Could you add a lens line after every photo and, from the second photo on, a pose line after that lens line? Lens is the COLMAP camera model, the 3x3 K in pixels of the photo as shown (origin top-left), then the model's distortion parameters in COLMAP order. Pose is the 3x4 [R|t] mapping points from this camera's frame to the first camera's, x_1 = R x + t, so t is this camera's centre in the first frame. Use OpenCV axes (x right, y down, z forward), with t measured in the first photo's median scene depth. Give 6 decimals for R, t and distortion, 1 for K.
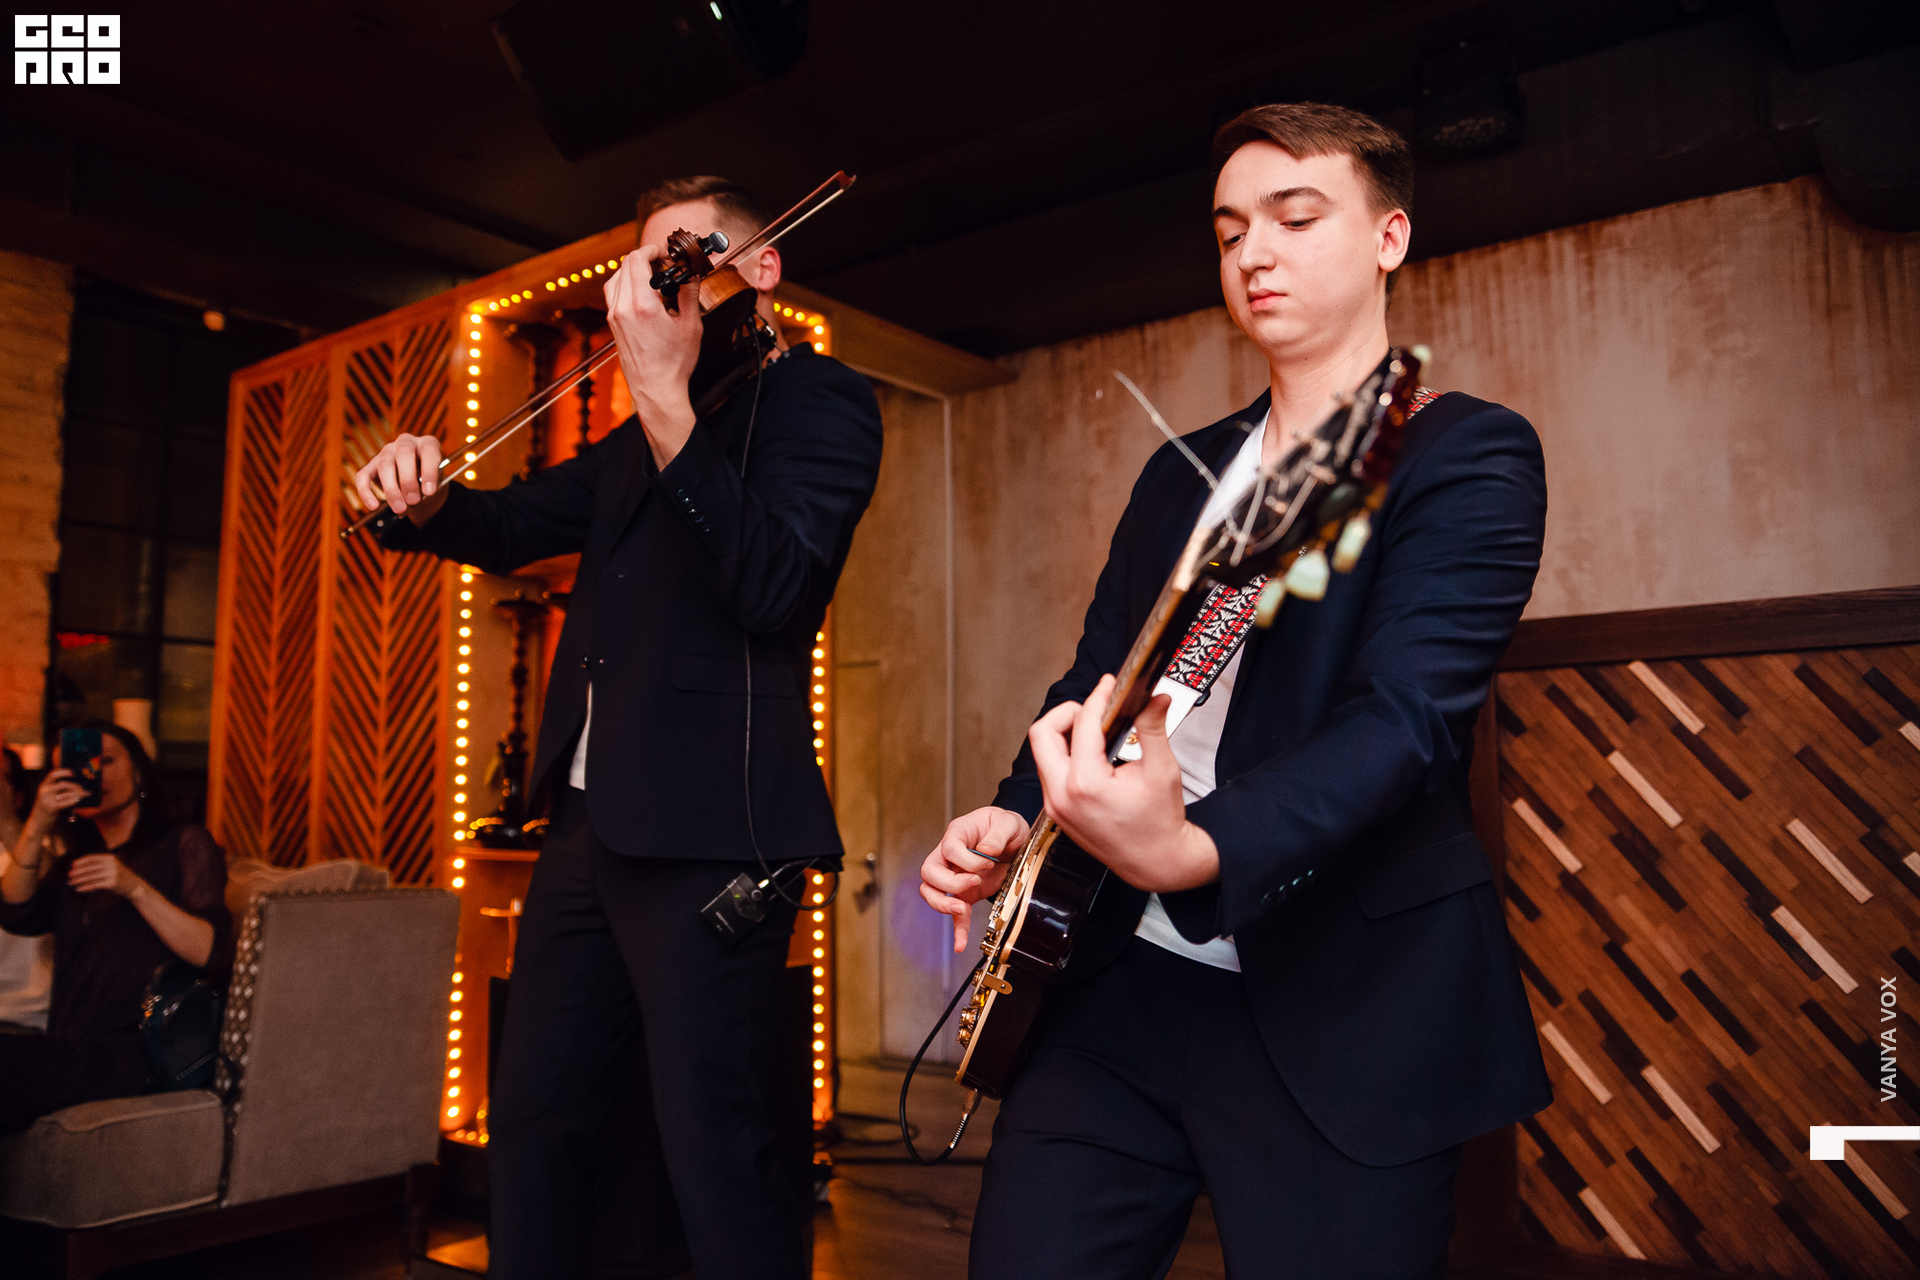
lens RADIAL K [[1540.7, 0, 965.6], [0, 1540.7, 647.7], [0, 0, 1]] dist [-0.081403, 0.083476]
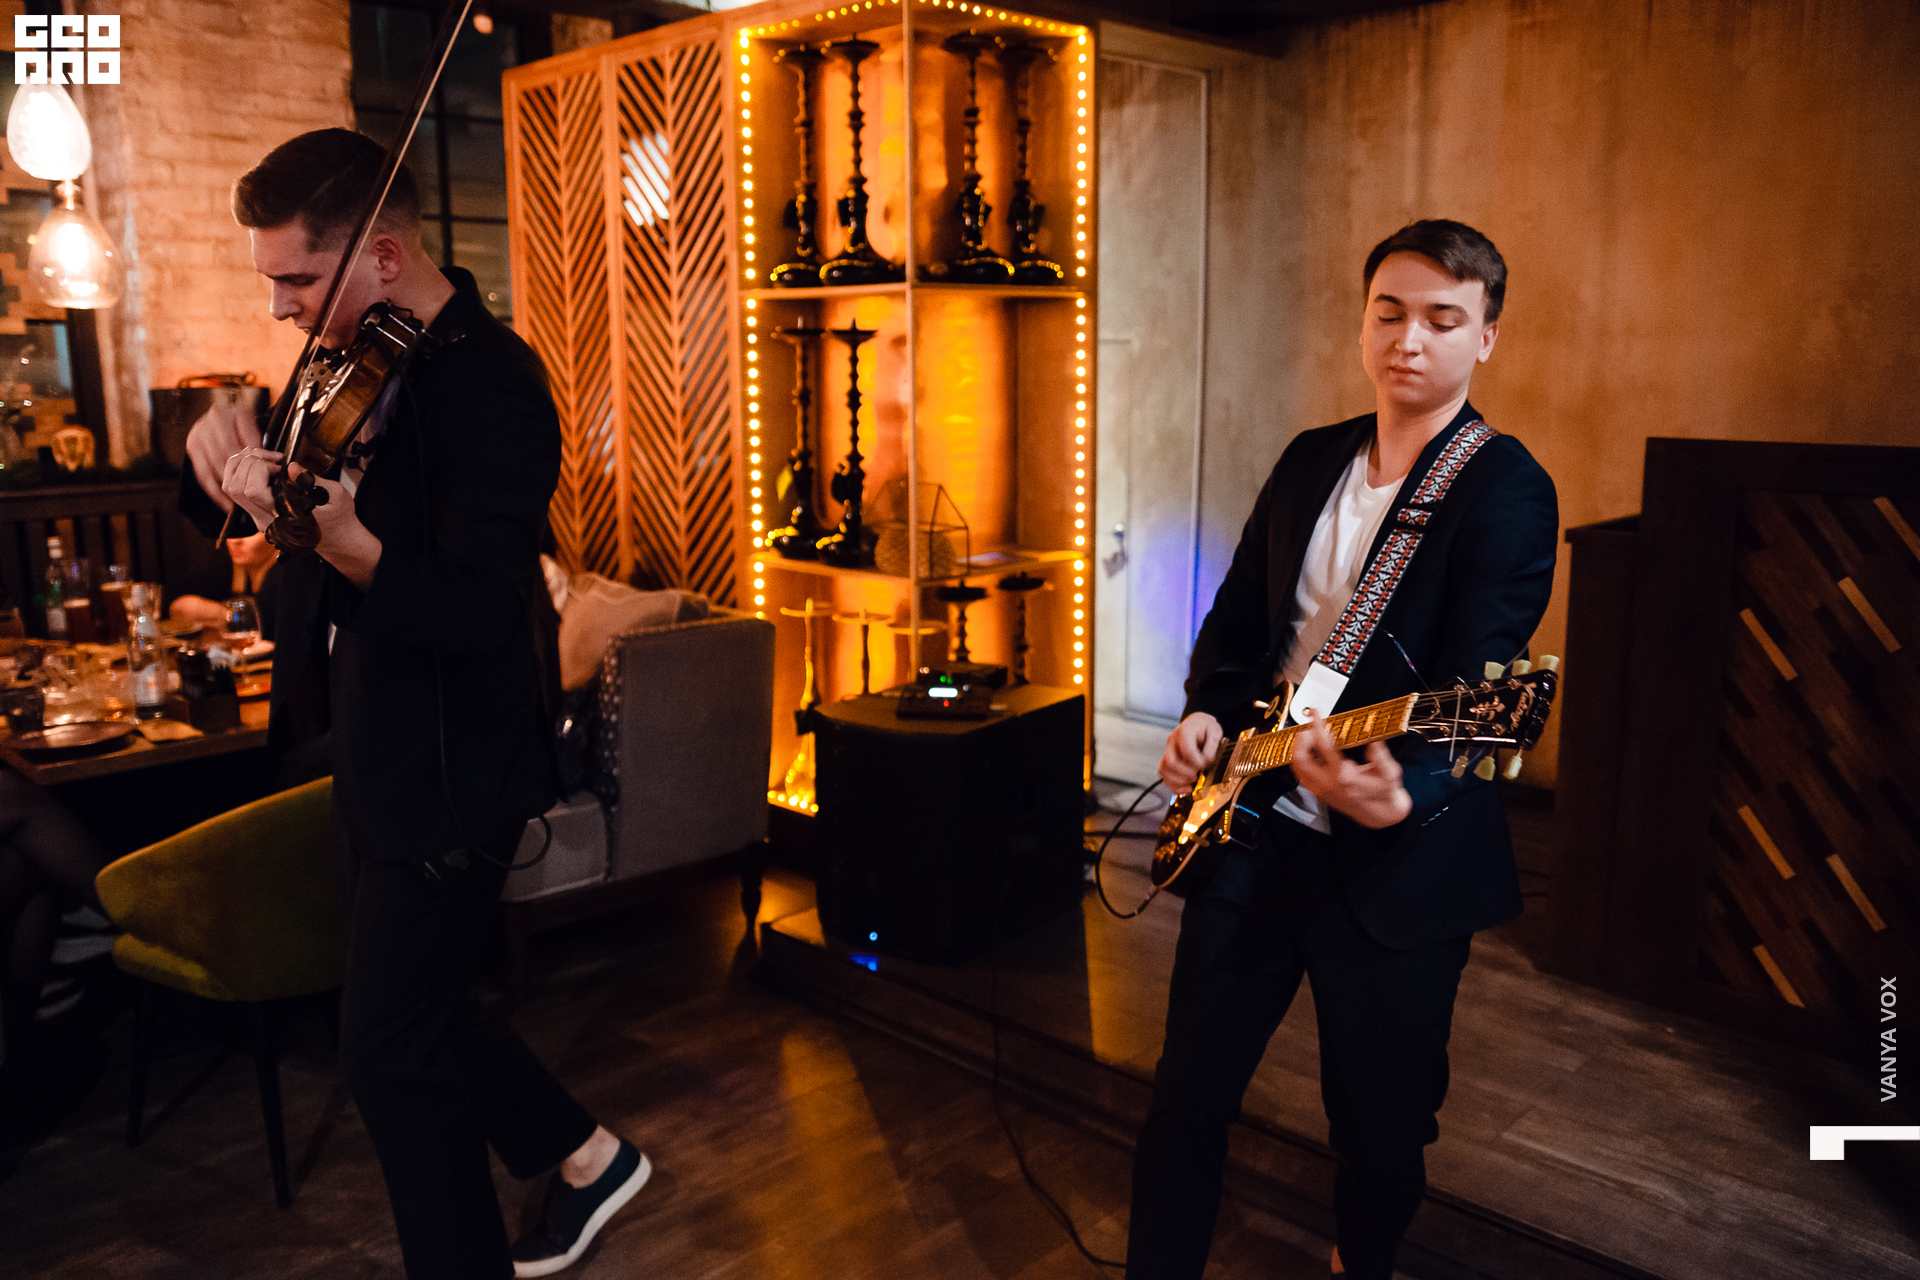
lens RADIAL K [[1590.3, 0, 956.2], [0, 1590.3, 646.6], [0, 0, 1]] dist [-0.082066, 0.103724]
pose [[0.990552, 0.028435, -0.134154, -0.027482], [0.014288, 0.951543, 0.307184, -0.144173], [0.136388, -0.306199, 0.942147, -0.086708]]
